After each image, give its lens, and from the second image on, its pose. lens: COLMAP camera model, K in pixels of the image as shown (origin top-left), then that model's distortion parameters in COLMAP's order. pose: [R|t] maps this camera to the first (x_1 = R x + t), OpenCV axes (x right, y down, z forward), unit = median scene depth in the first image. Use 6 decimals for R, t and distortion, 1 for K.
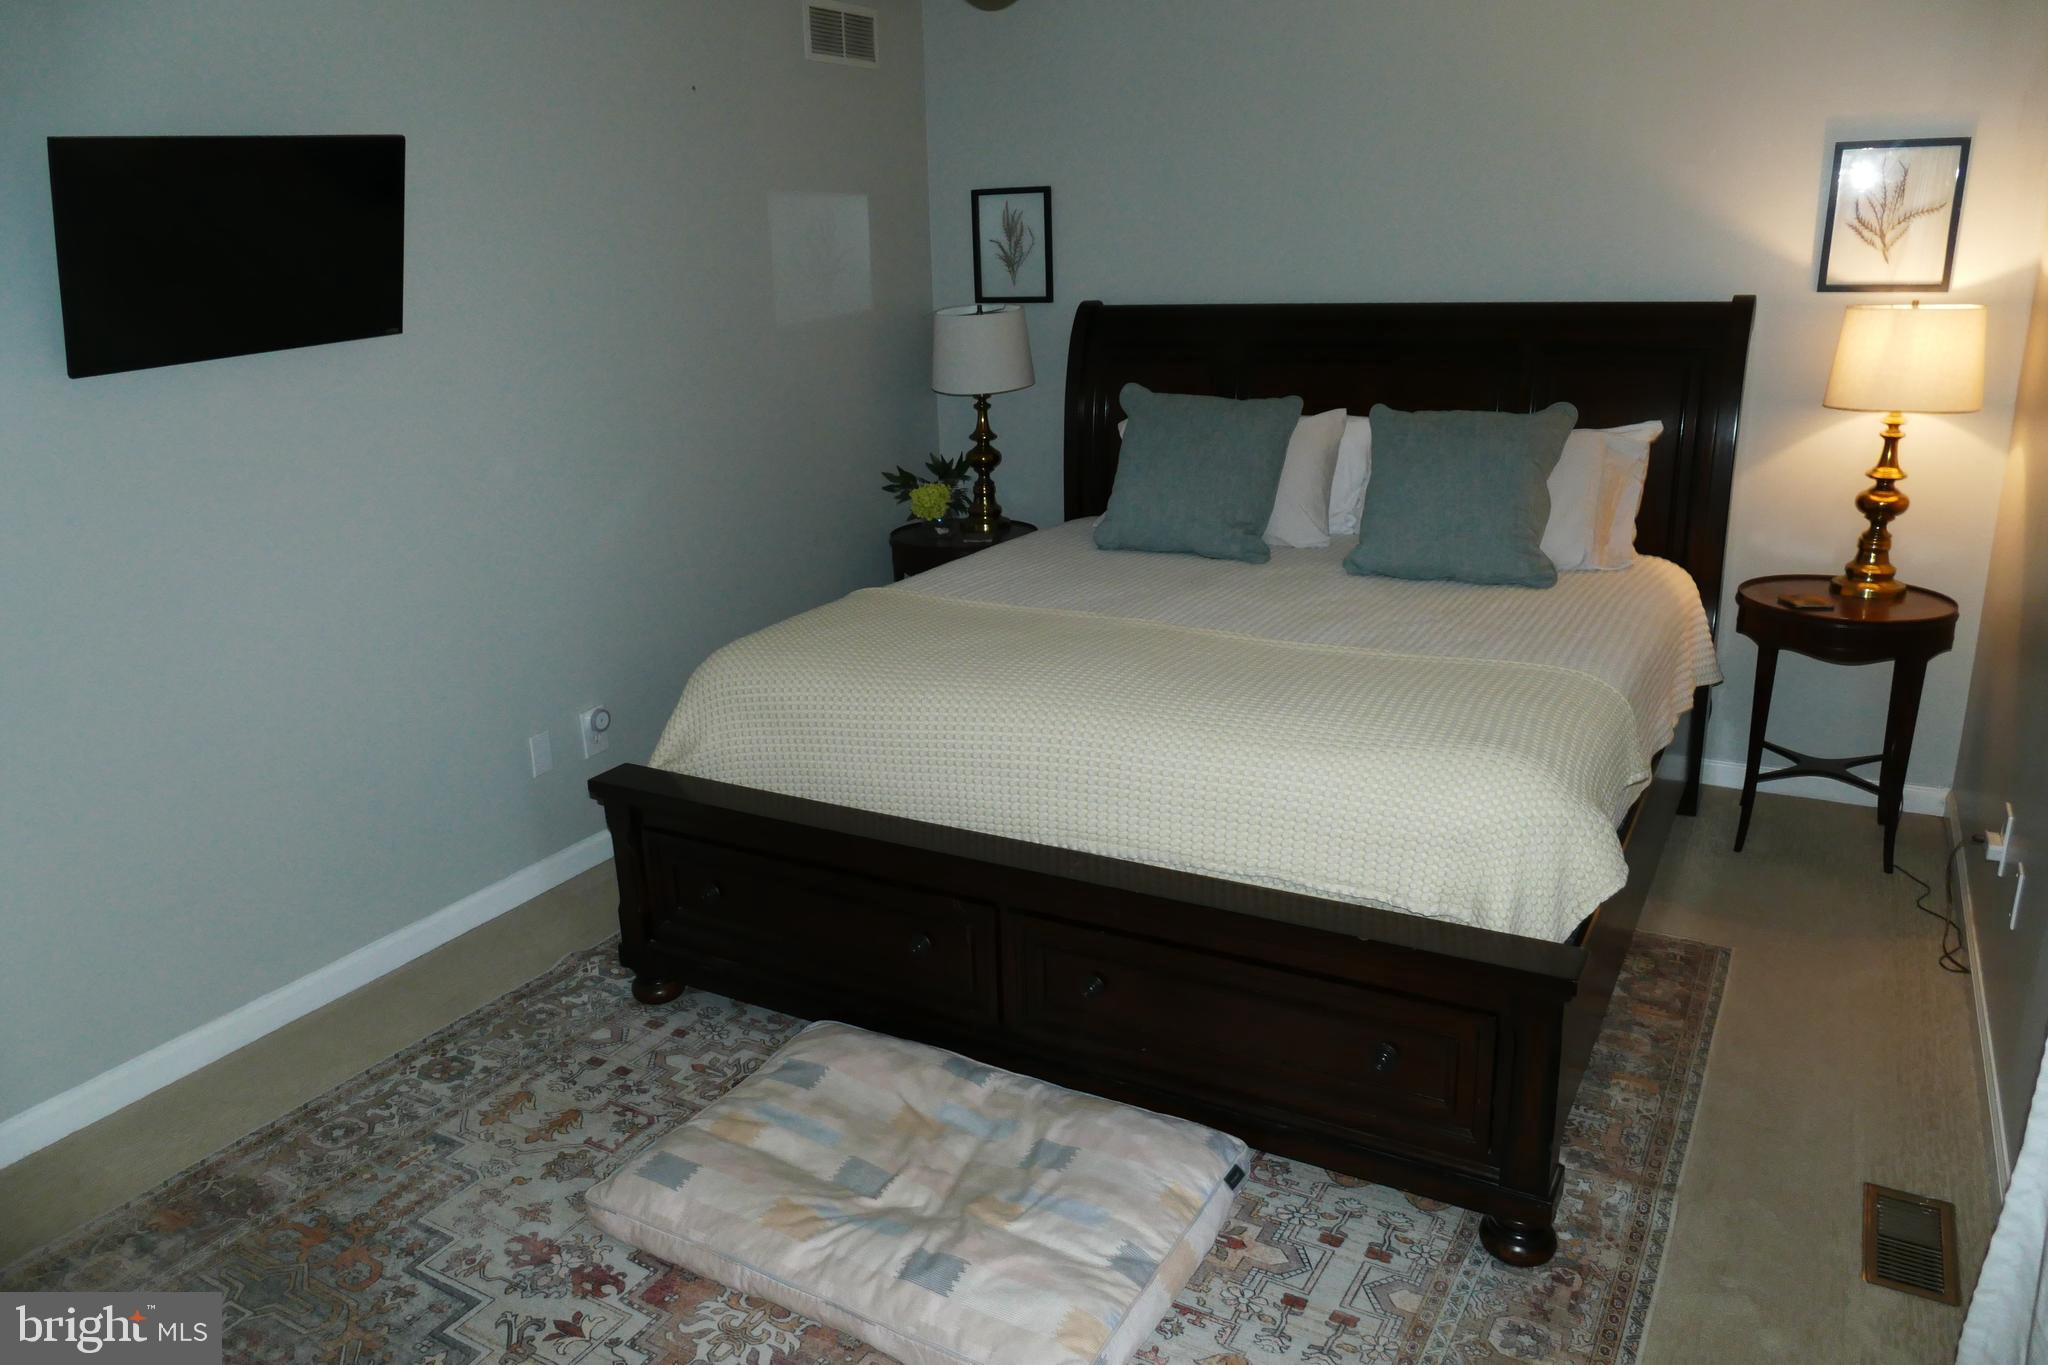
lens RADIAL K [[1463.6, 0, 1024.0], [0, 1463.6, 682.5], [0, 0, 1]] dist [-0.005727, 0.000867]
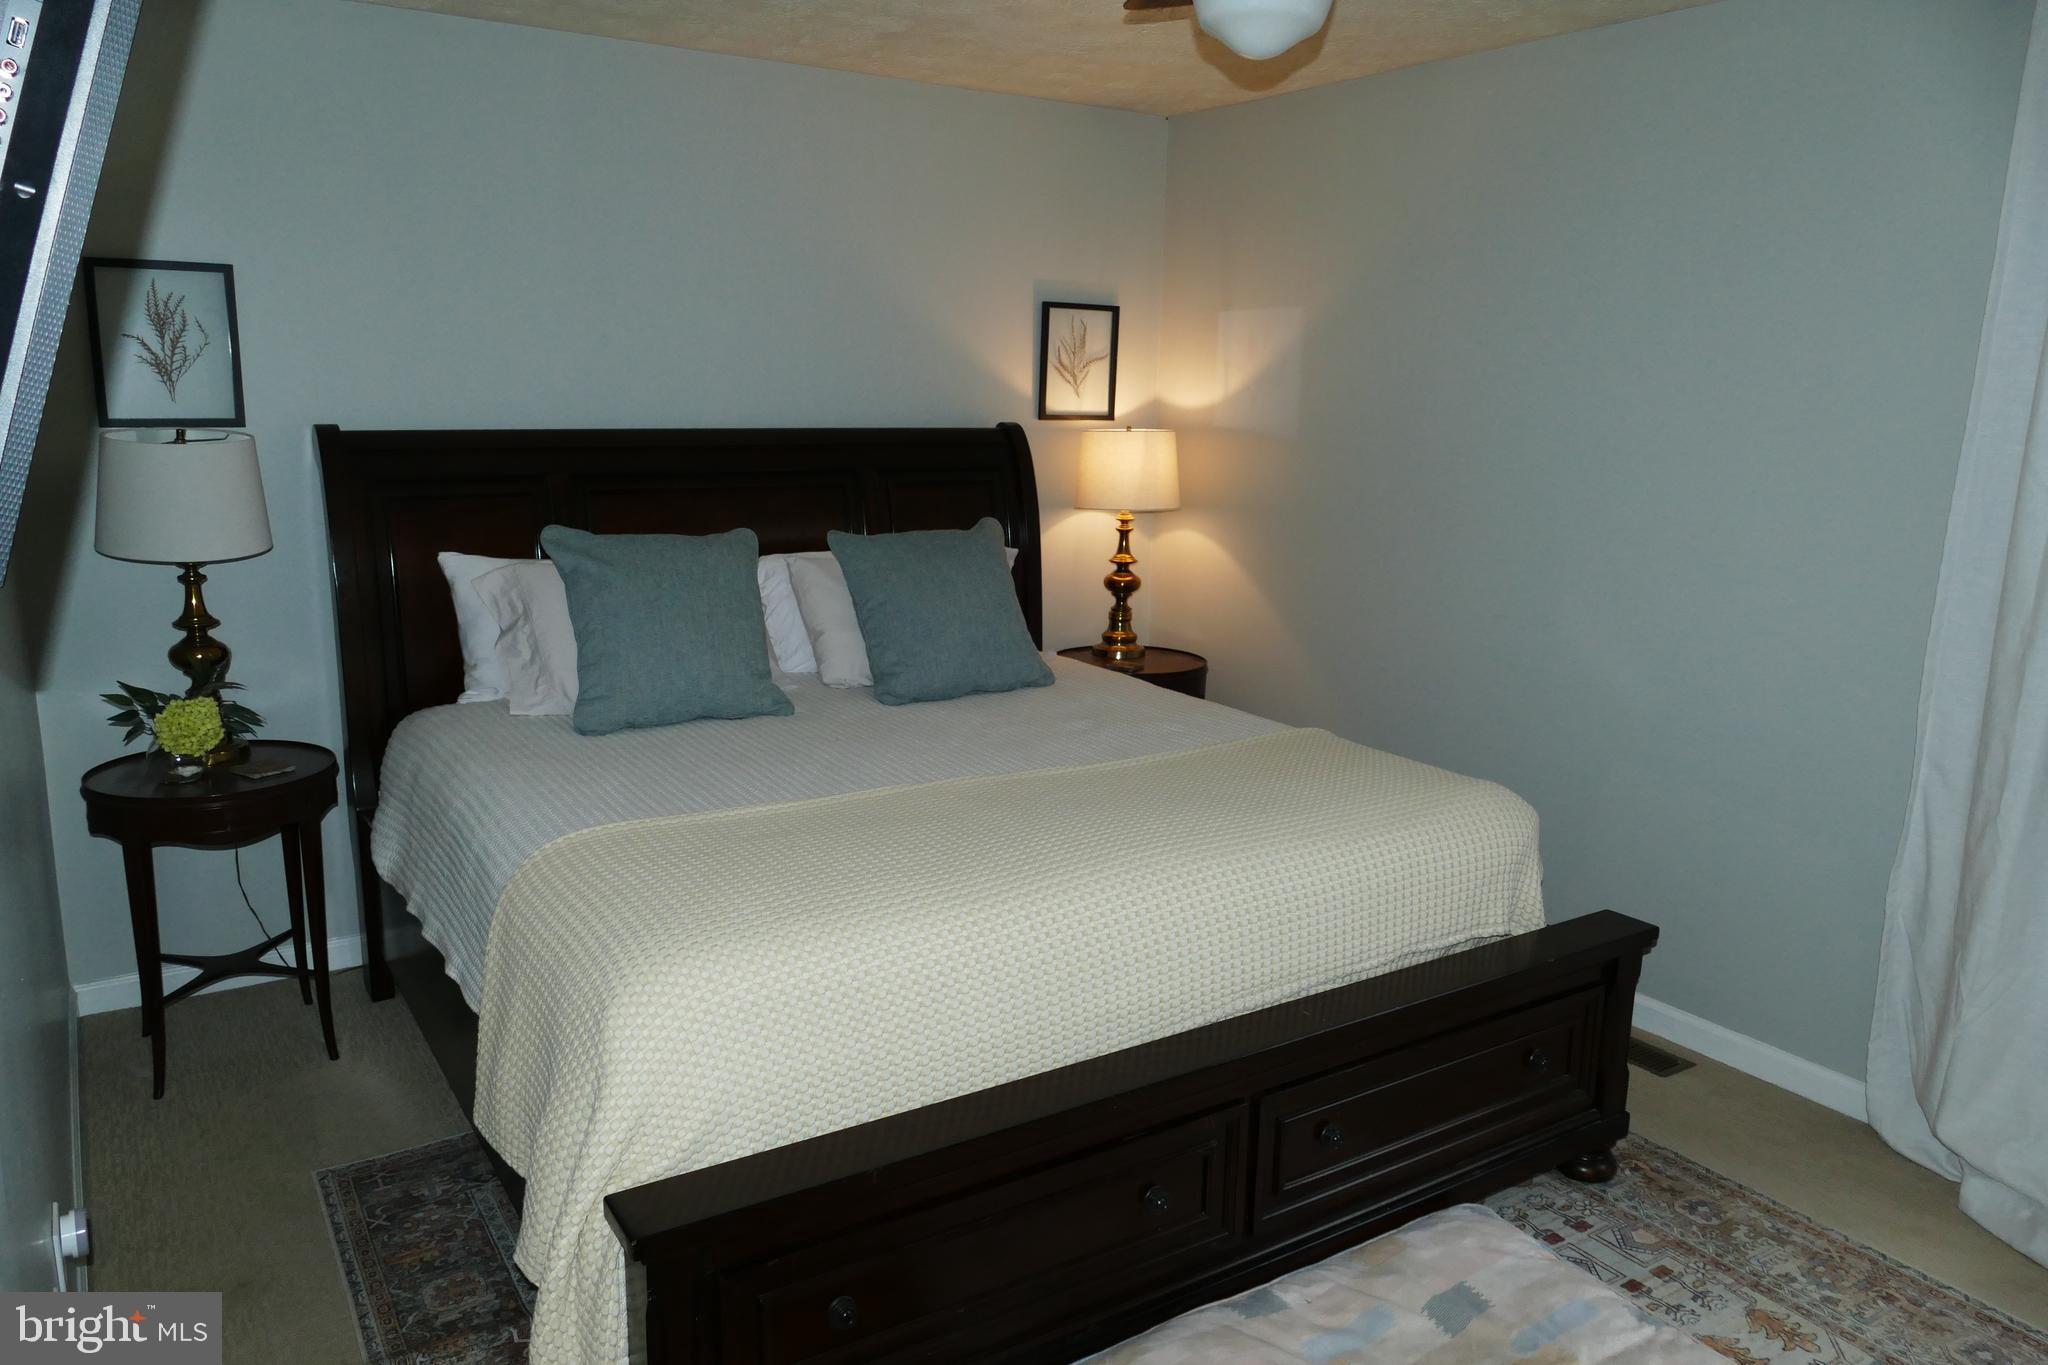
lens RADIAL K [[1463.6, 0, 1024.0], [0, 1463.6, 682.5], [0, 0, 1]] dist [-0.005727, 0.000867]
pose [[0.462996, -0.151297, 0.873352, -0.576567], [0.219196, 0.974263, 0.052575, -0.121664], [-0.858829, 0.167093, 0.484244, 0.460309]]
